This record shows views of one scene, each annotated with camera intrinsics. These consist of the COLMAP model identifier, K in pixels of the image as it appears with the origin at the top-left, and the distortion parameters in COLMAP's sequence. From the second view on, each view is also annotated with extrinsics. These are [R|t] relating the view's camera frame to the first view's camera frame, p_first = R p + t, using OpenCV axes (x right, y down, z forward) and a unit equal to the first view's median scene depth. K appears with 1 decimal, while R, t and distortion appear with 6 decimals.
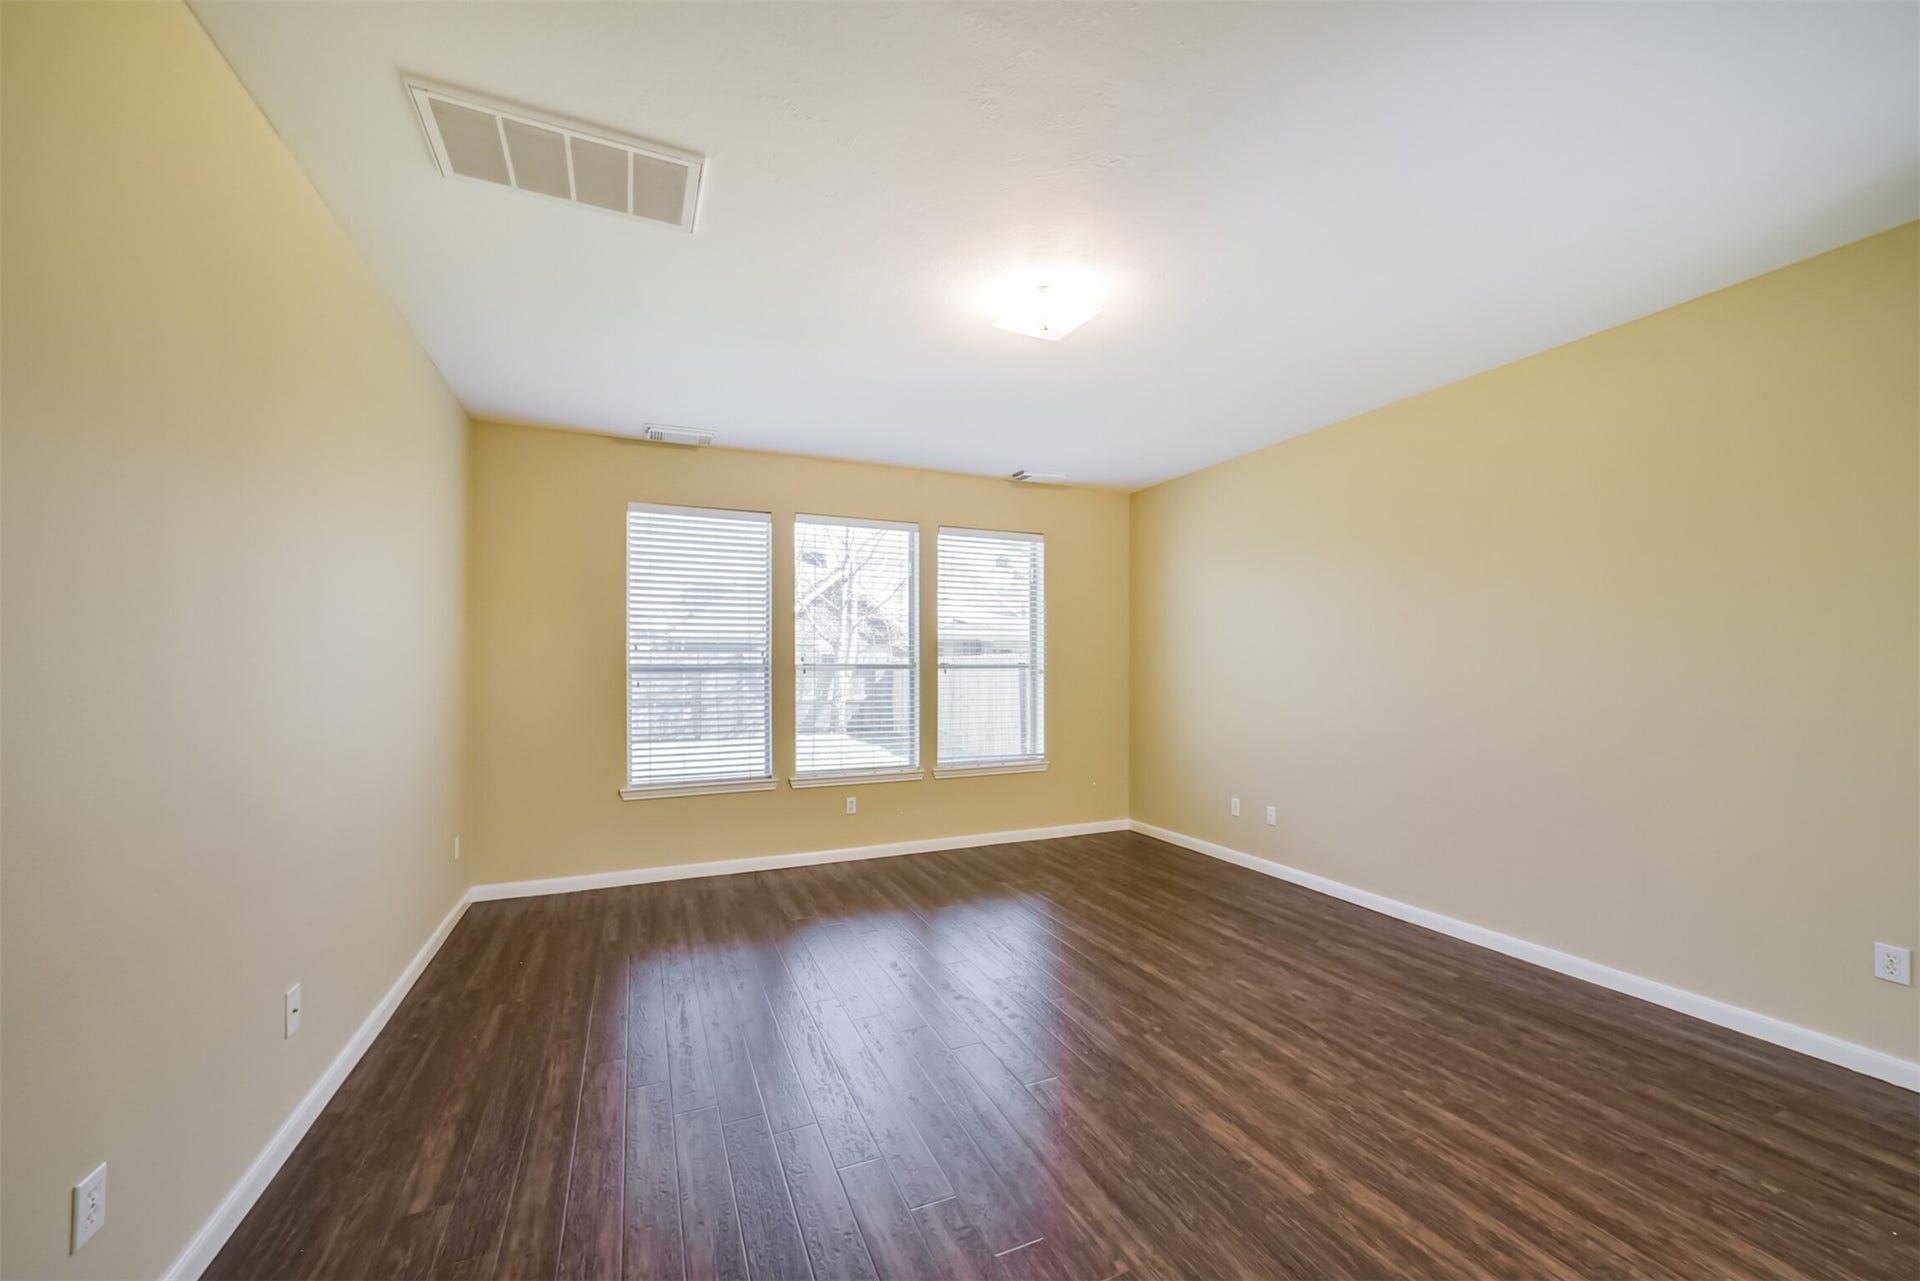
lens RADIAL K [[743.8, 0, 967.2], [0, 743.8, 662.0], [0, 0, 1]] dist [-0.000169, 0.000009]
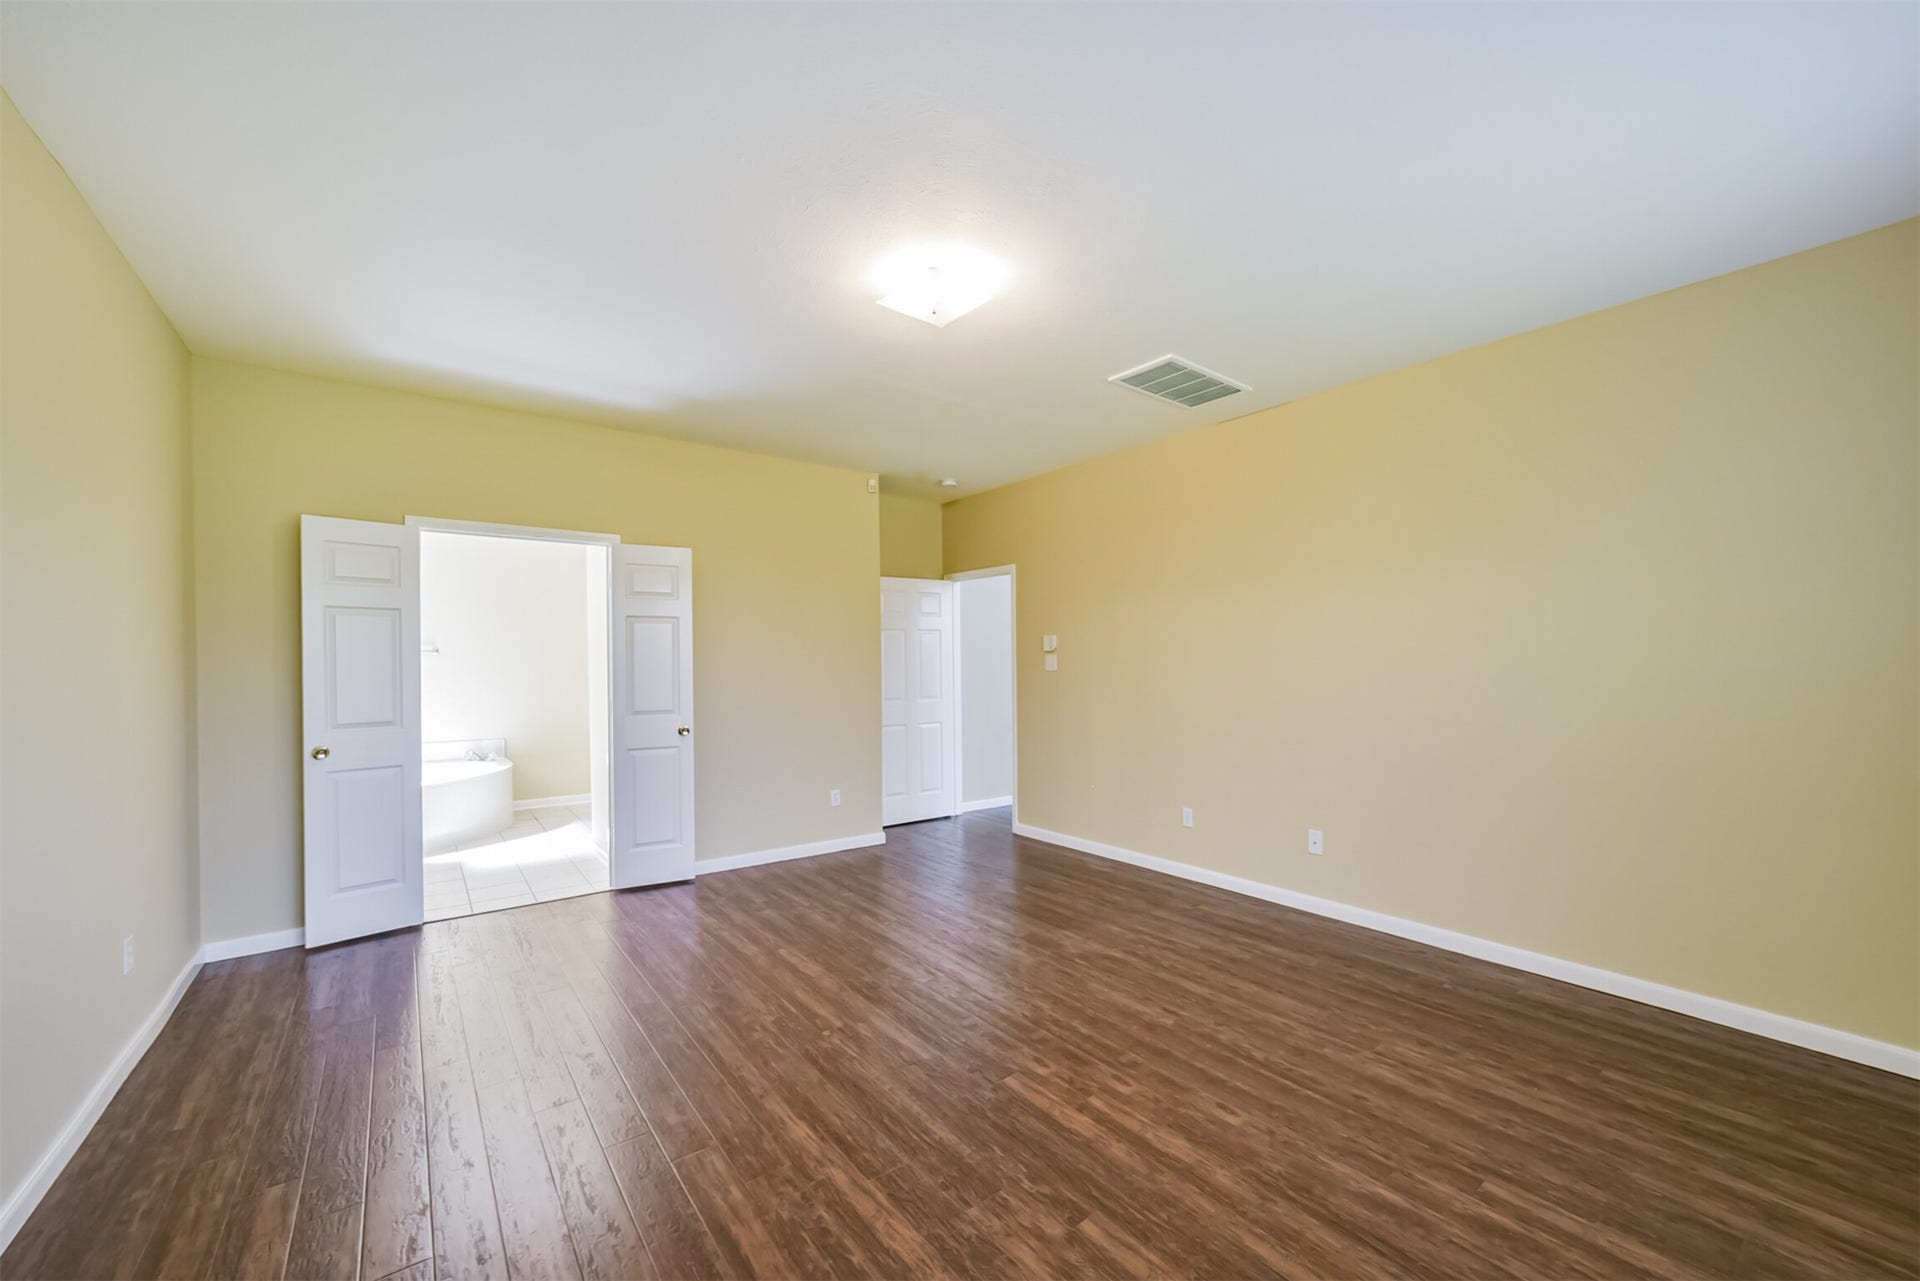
lens RADIAL K [[743.8, 0, 967.2], [0, 743.8, 662.0], [0, 0, 1]] dist [-0.000169, 0.000009]
pose [[-0.971899, 0.006265, -0.235316, 0.296535], [0.008596, 0.999924, -0.008881, 0.011616], [0.235243, -0.010655, -0.971878, 1.967310]]
